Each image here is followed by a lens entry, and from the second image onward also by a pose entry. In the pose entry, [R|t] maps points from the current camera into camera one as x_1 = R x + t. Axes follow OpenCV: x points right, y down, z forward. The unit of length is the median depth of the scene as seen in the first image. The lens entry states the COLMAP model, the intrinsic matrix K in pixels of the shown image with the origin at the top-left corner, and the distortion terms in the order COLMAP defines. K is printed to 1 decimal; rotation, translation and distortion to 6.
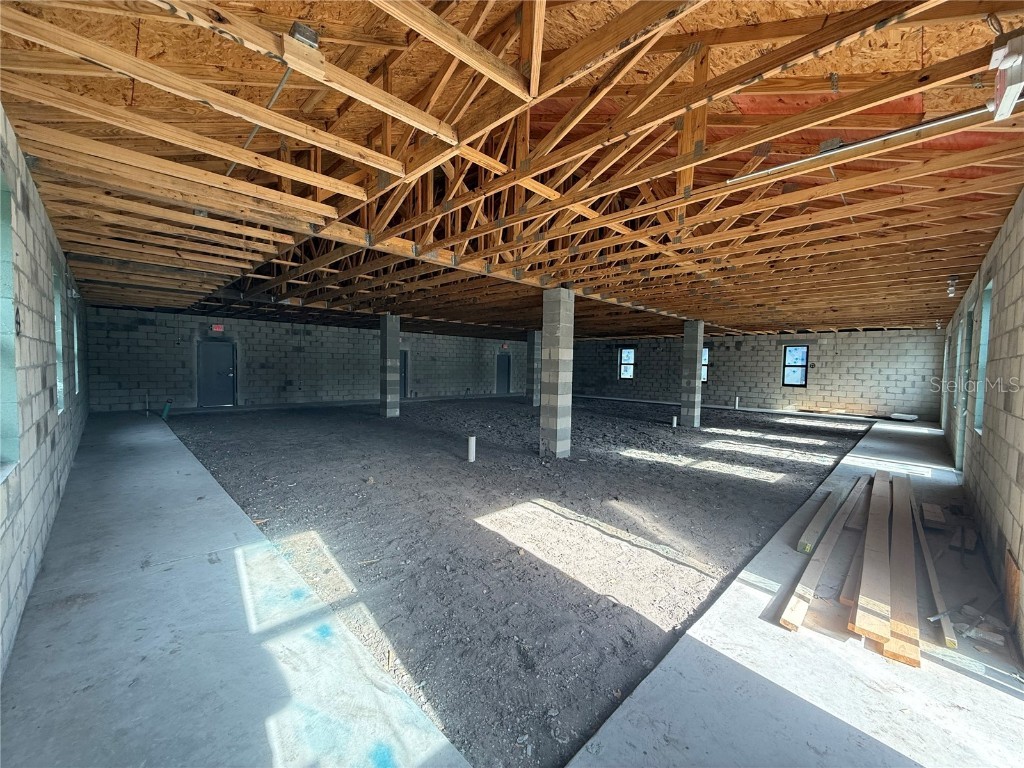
lens RADIAL K [[405.1, 0, 517.5], [0, 405.1, 389.3], [0, 0, 1]] dist [-0.000146, -0.000160]
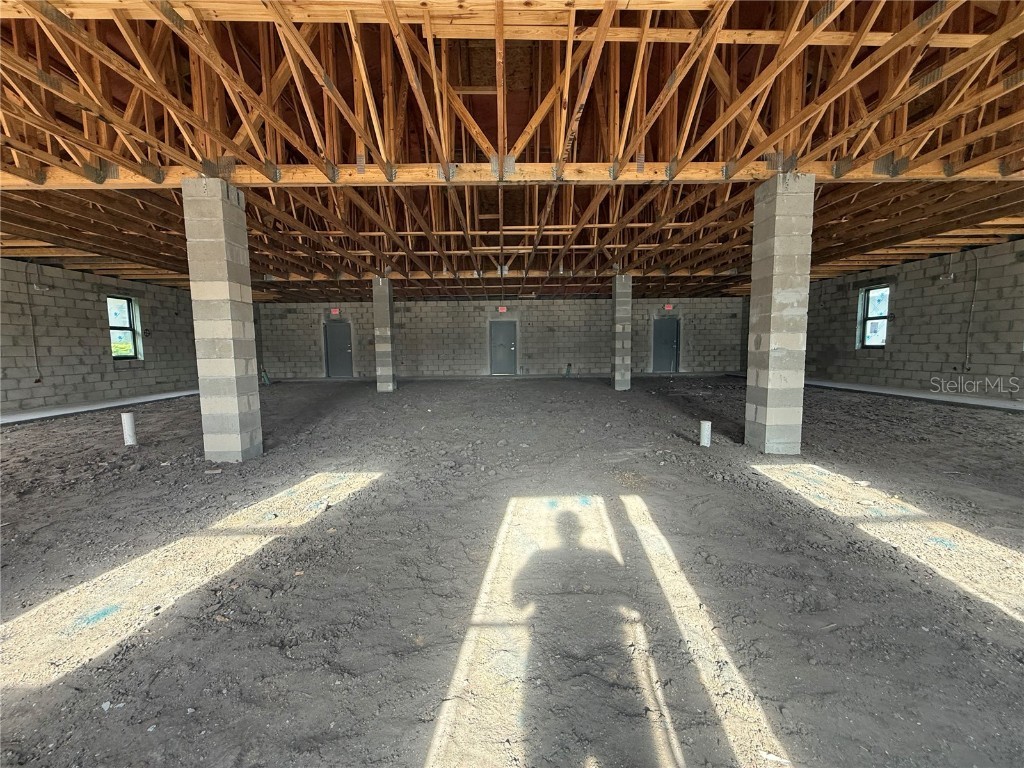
lens RADIAL K [[405.1, 0, 516.9], [0, 405.1, 389.3], [0, 0, 1]] dist [-0.000146, -0.000160]
pose [[0.718022, 0.043182, -0.694679, 0.343891], [-0.011996, 0.998693, 0.049680, 0.008775], [0.695917, -0.027338, 0.717602, 0.358552]]
